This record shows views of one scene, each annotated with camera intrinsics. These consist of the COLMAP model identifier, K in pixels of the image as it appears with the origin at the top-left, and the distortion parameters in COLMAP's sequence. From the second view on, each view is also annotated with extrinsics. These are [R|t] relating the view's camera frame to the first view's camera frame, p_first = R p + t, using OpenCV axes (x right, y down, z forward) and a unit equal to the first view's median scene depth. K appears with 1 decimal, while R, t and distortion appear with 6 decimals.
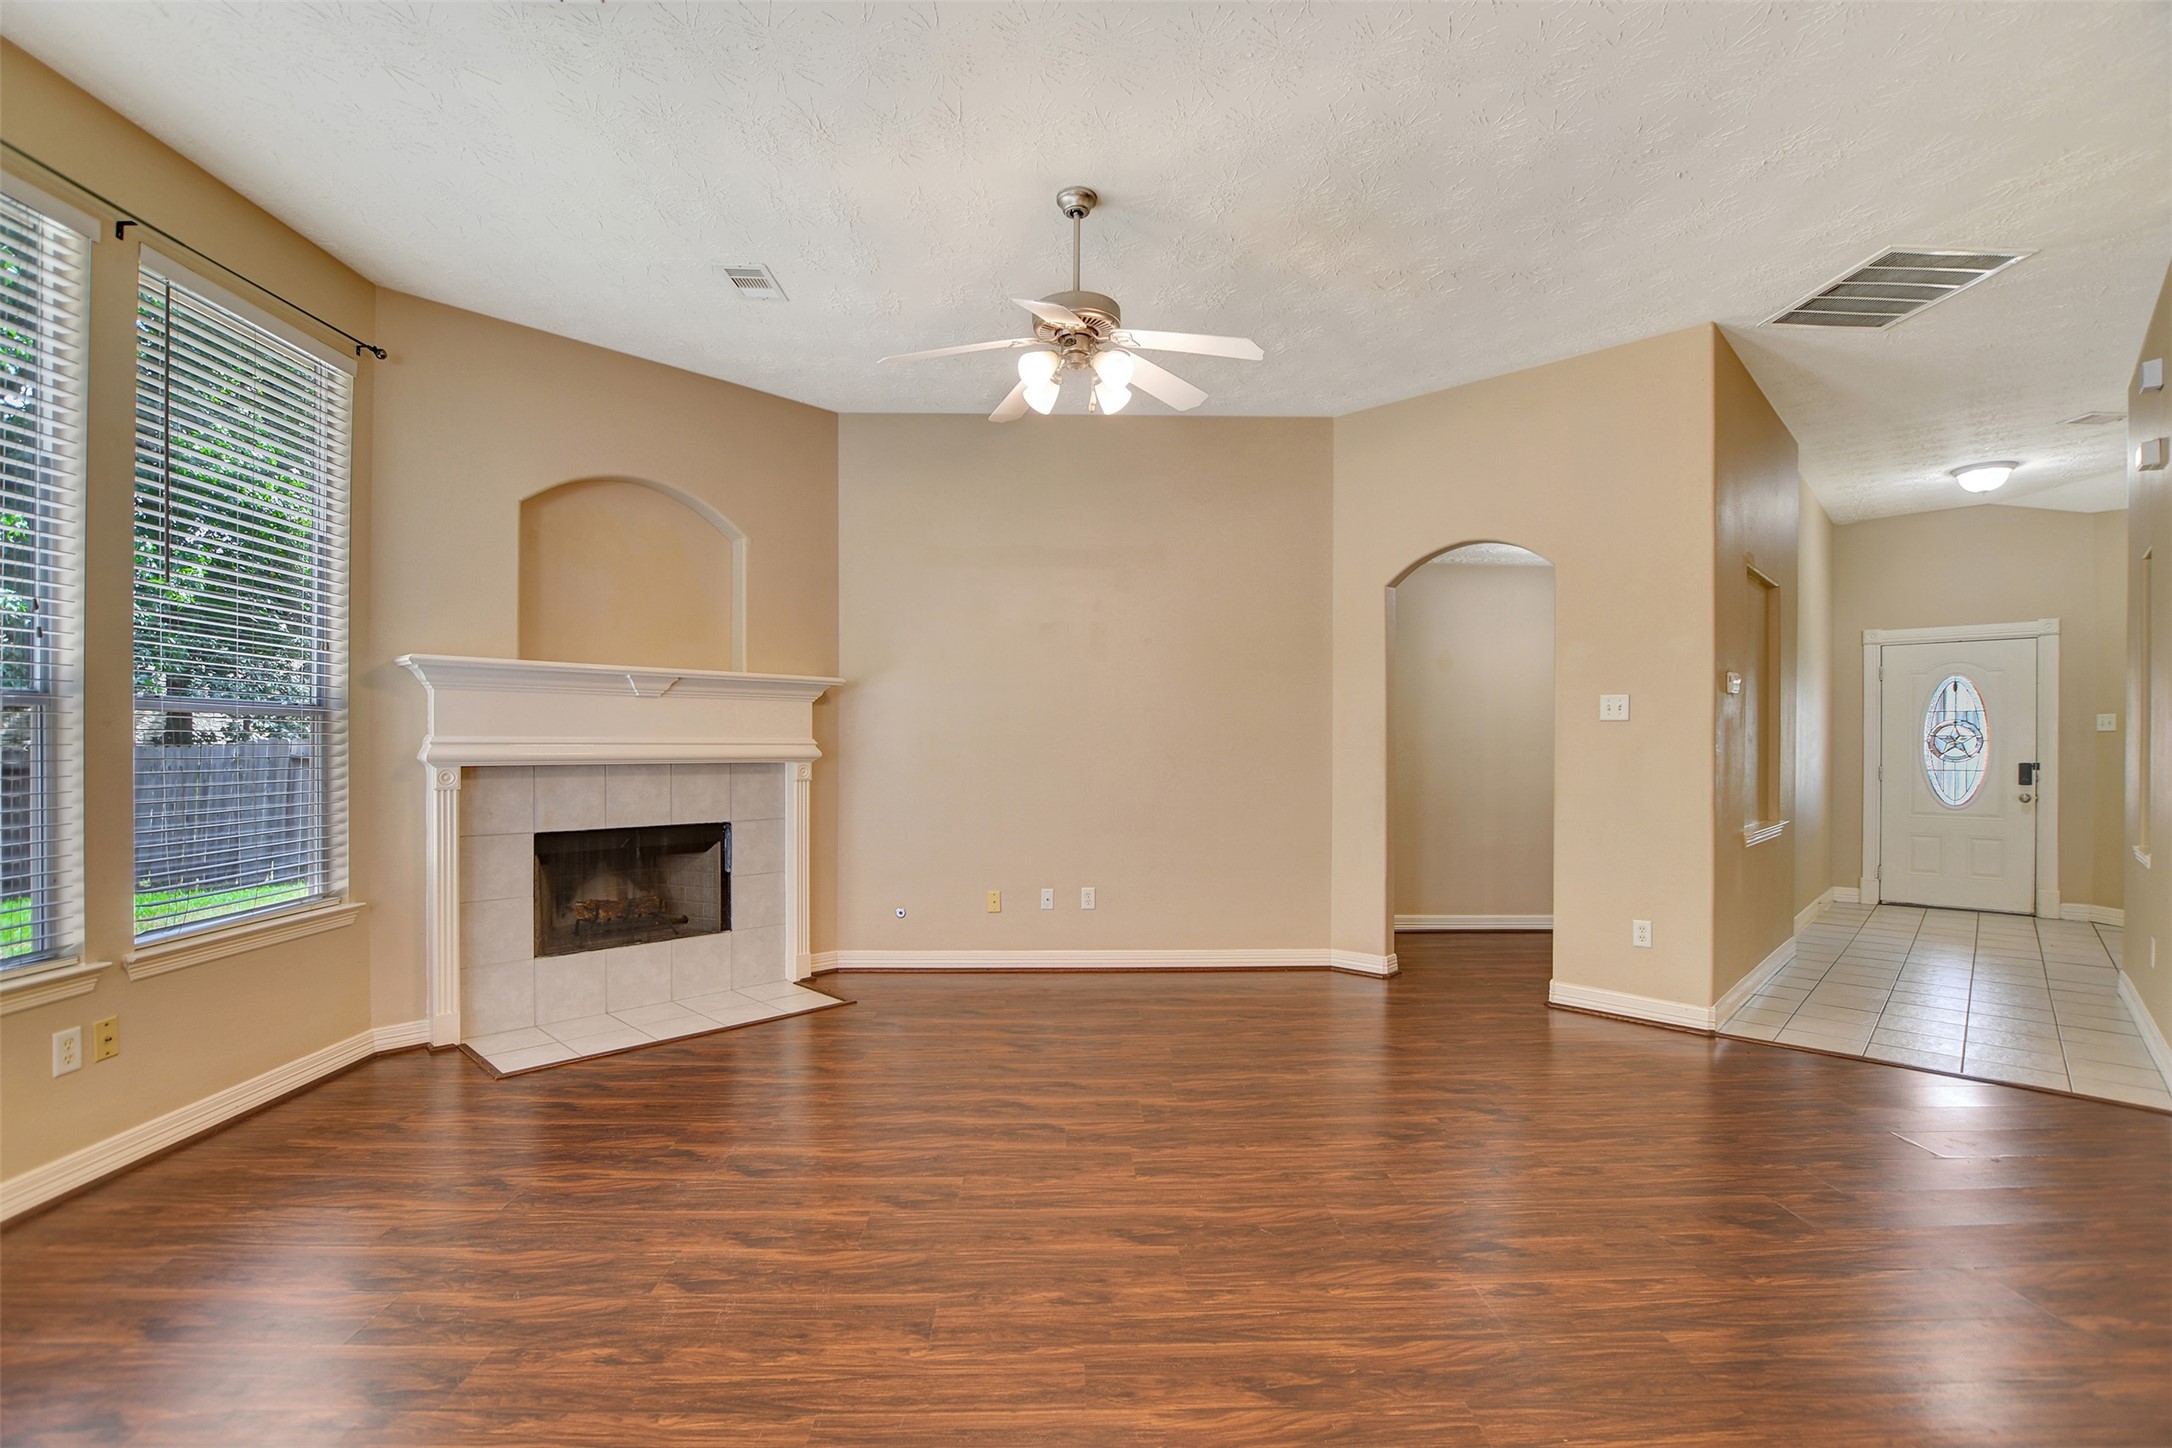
lens RADIAL K [[968.7, 0, 1076.9], [0, 968.7, 746.8], [0, 0, 1]] dist [-0.030627, 0.002902]
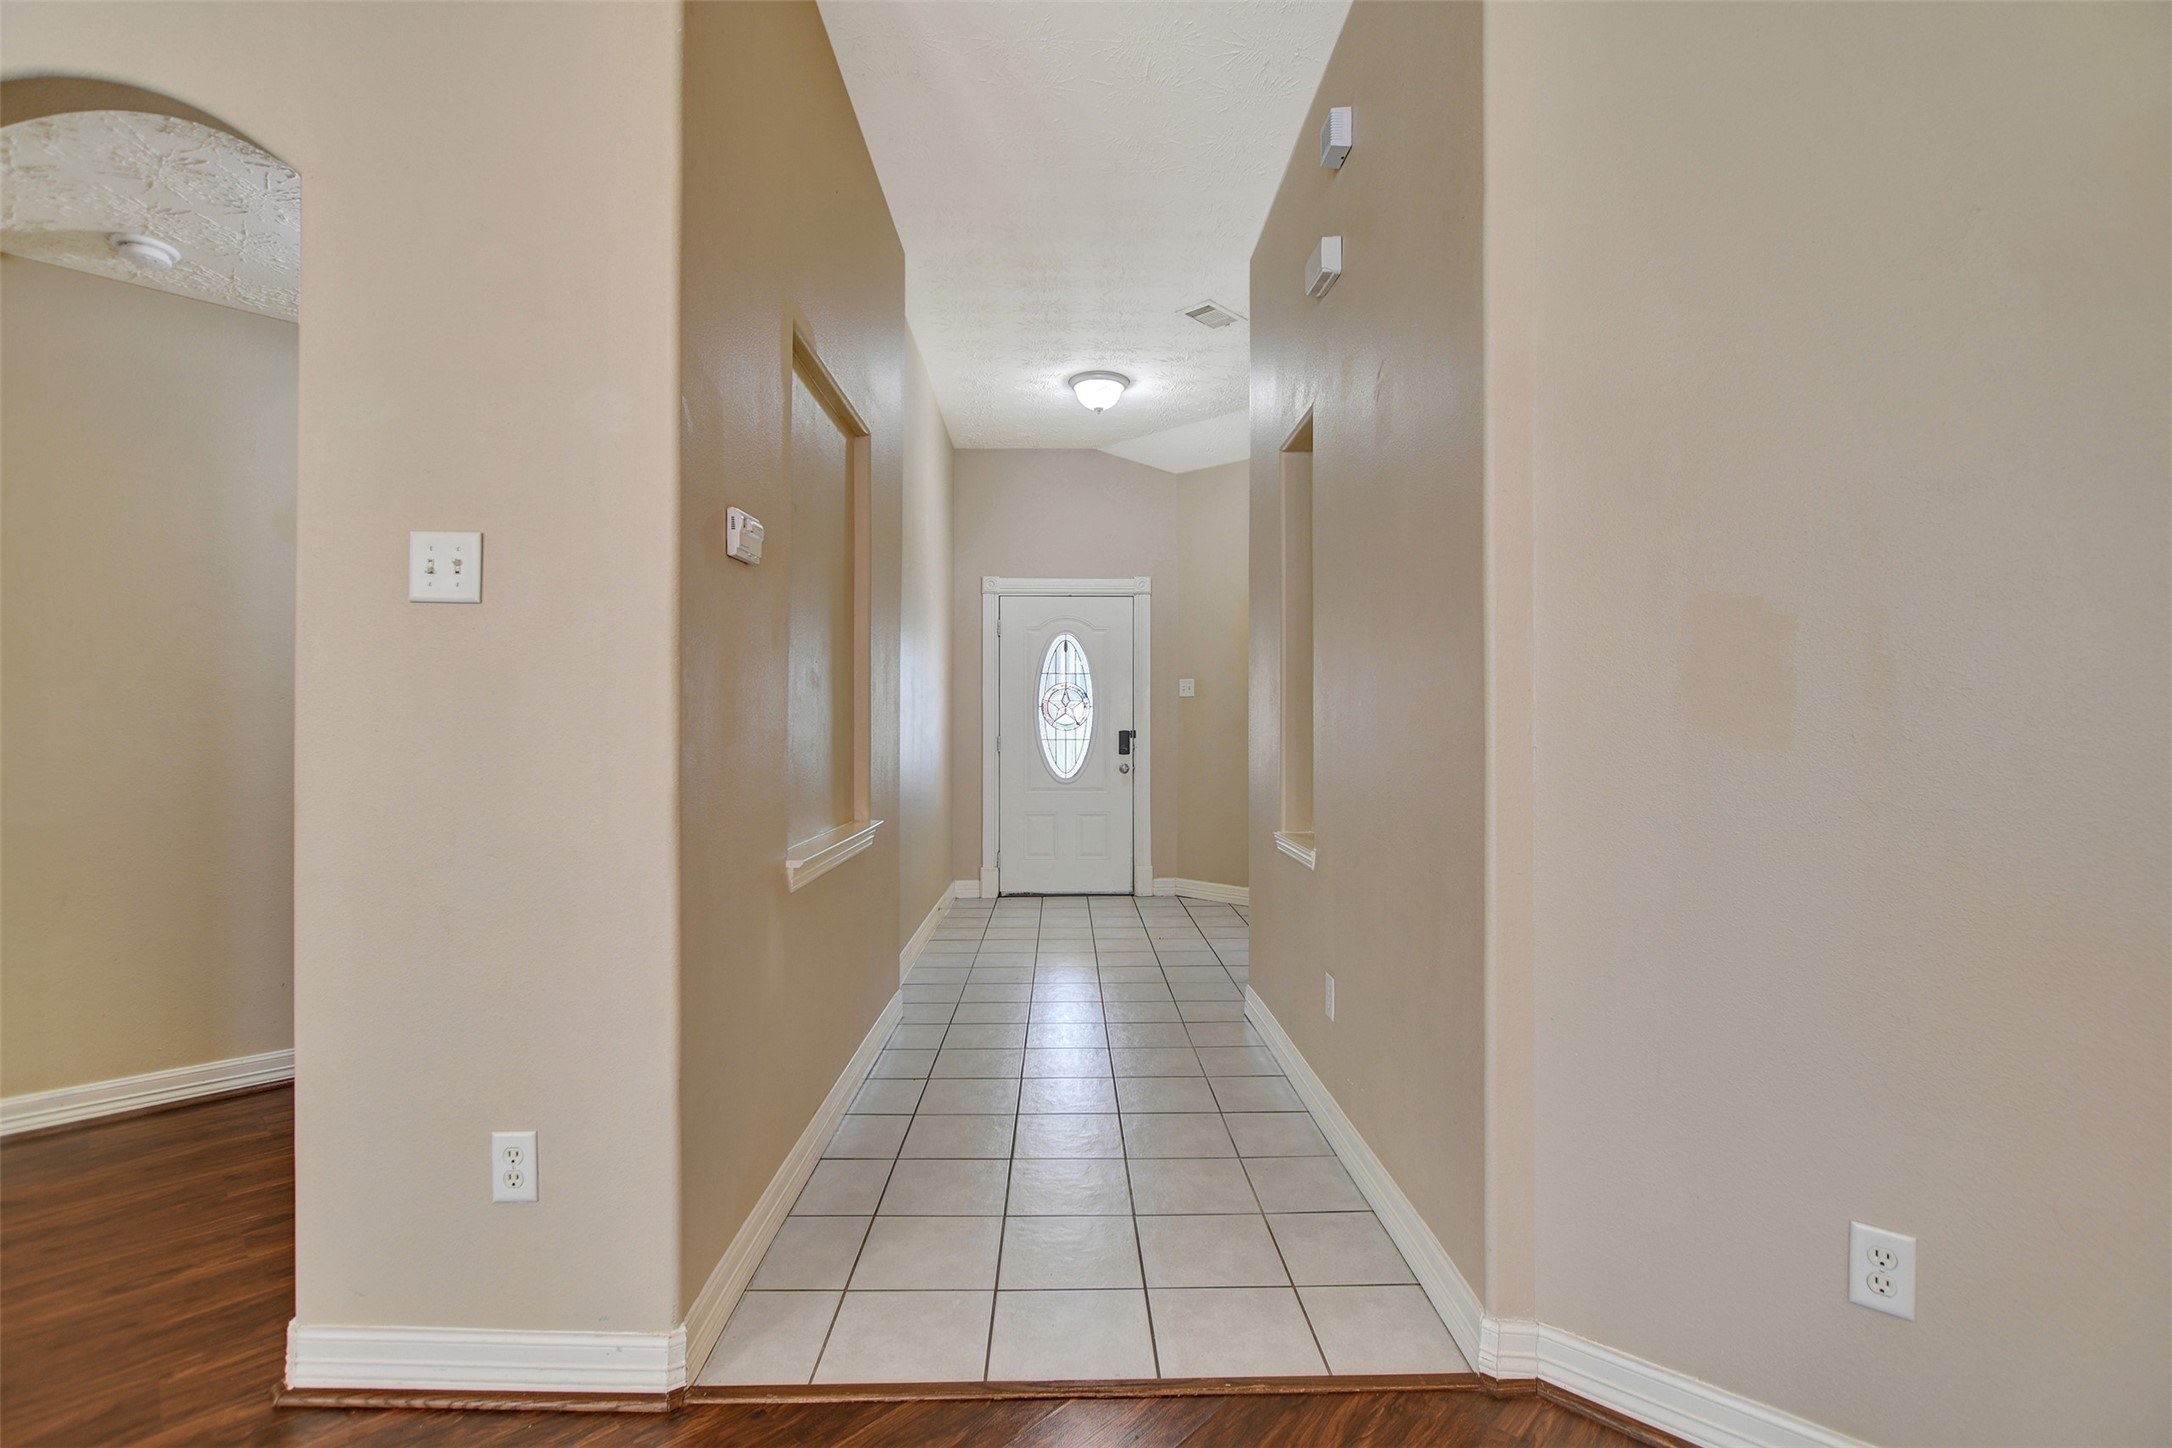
lens RADIAL K [[968.7, 0, 1087.5], [0, 968.7, 720.0], [0, 0, 1]] dist [-0.030627, 0.002902]
pose [[0.698372, 0.003179, 0.715728, 0.441862], [0.003648, 0.999961, -0.008001, 0.021270], [-0.715725, 0.008199, 0.698334, 0.530111]]
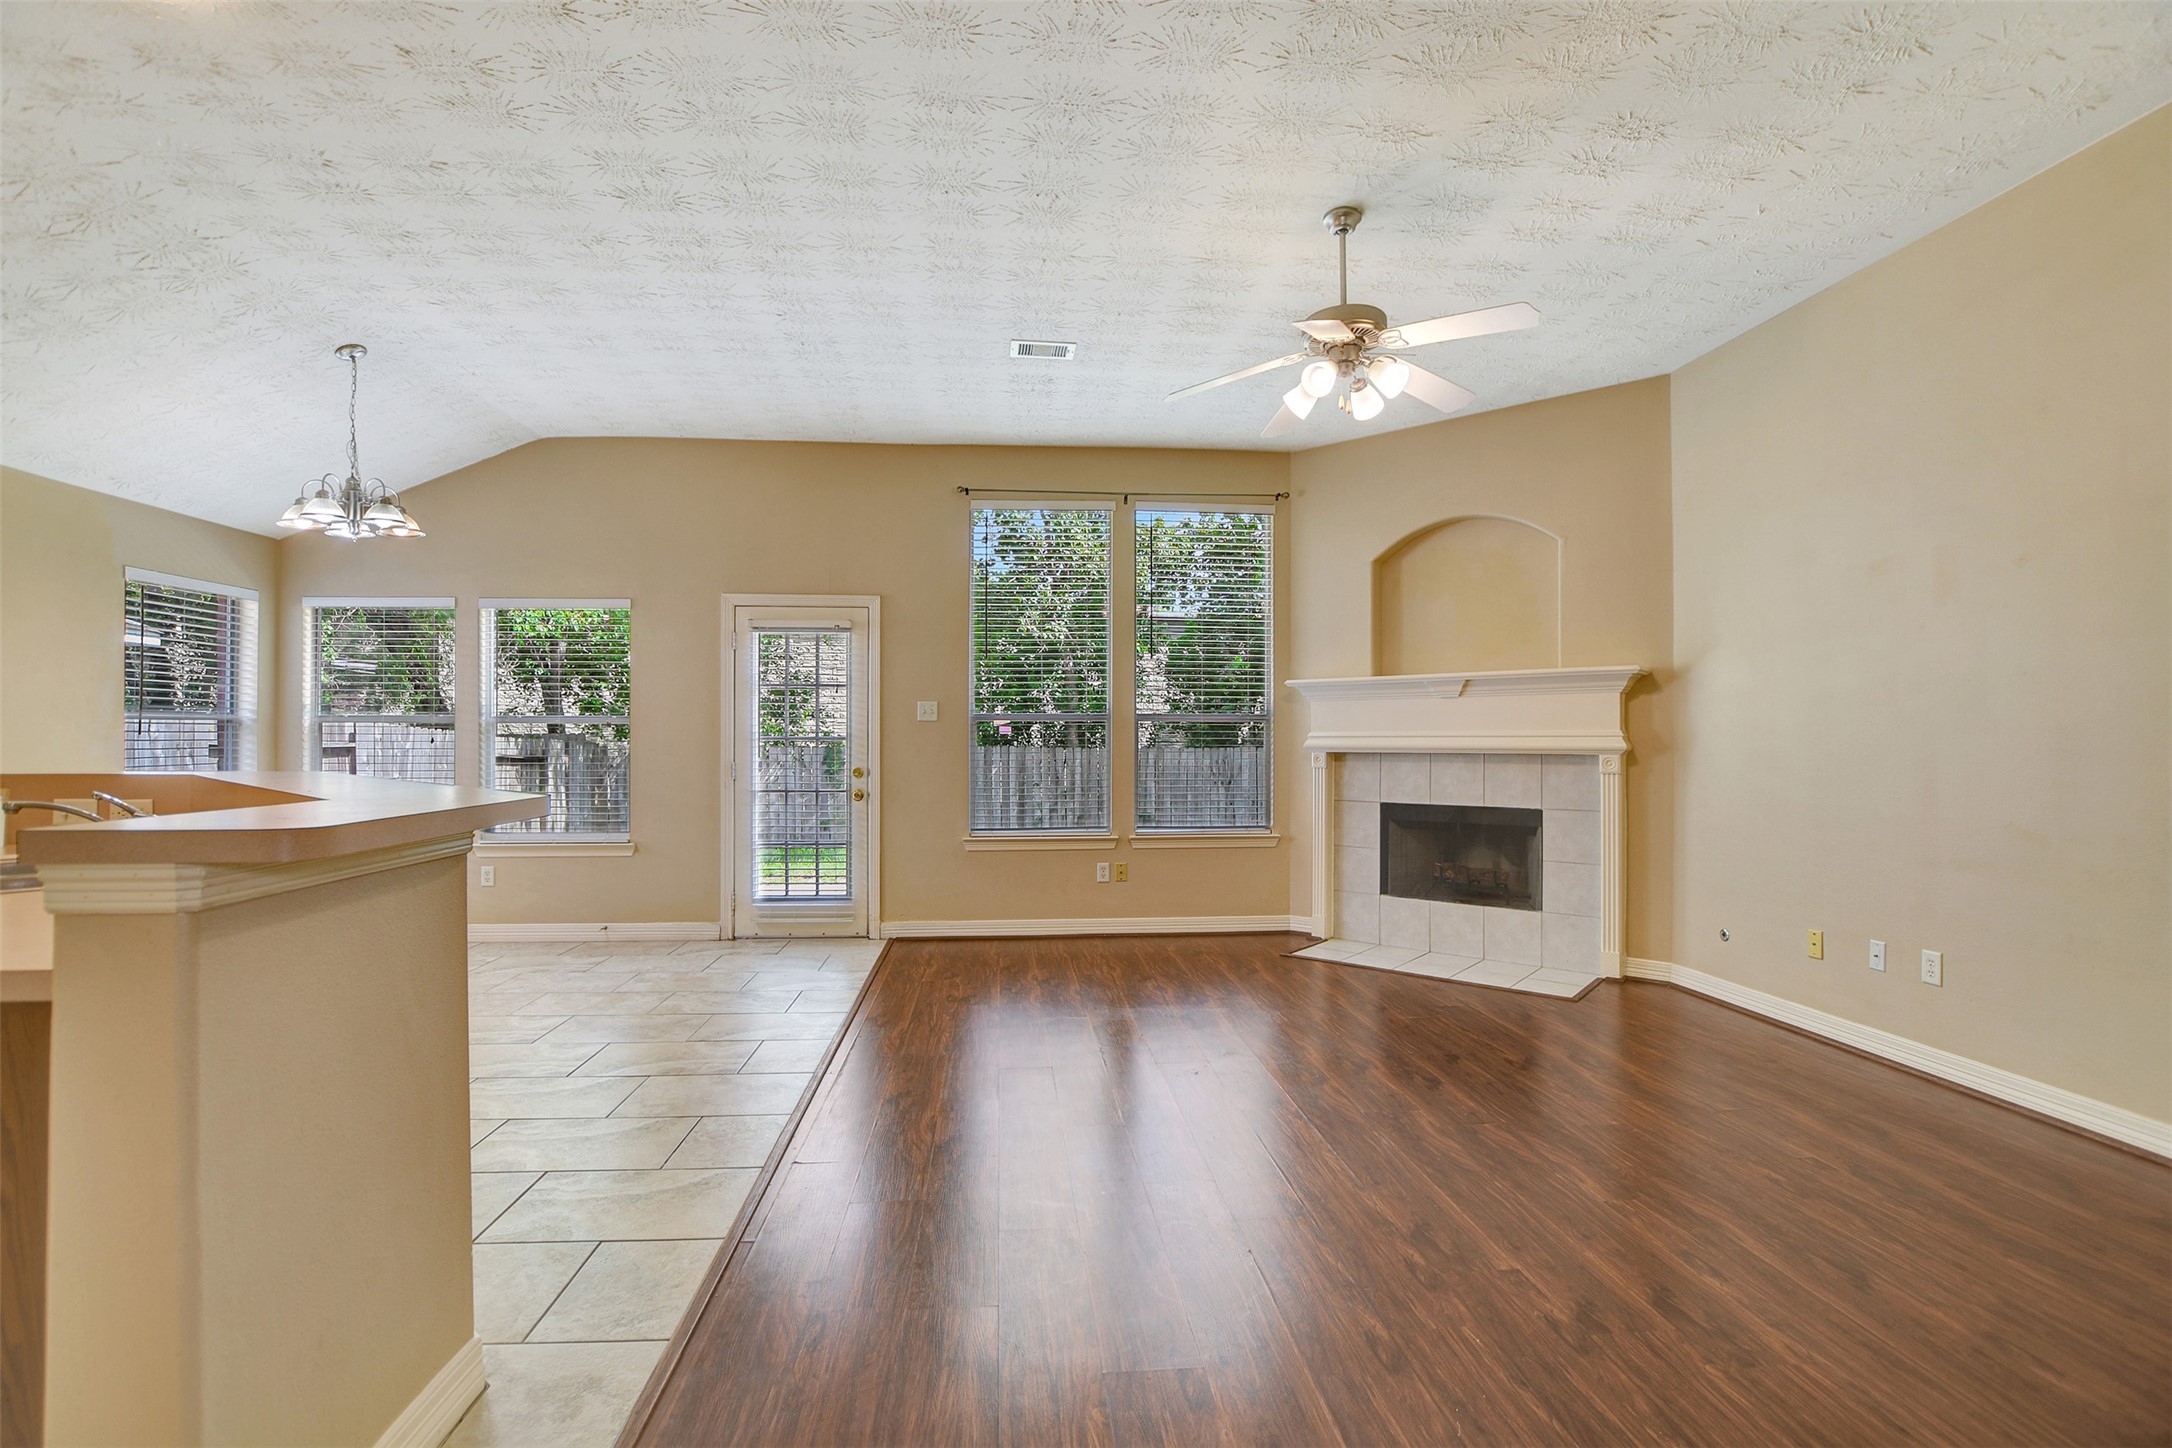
lens RADIAL K [[968.7, 0, 1076.7], [0, 968.7, 729.7], [0, 0, 1]] dist [-0.030627, 0.002902]
pose [[0.061457, -0.016025, -0.997981, 0.709615], [-0.004391, 0.999857, -0.016326, 0.009893], [0.998100, 0.005385, 0.061377, 0.441520]]
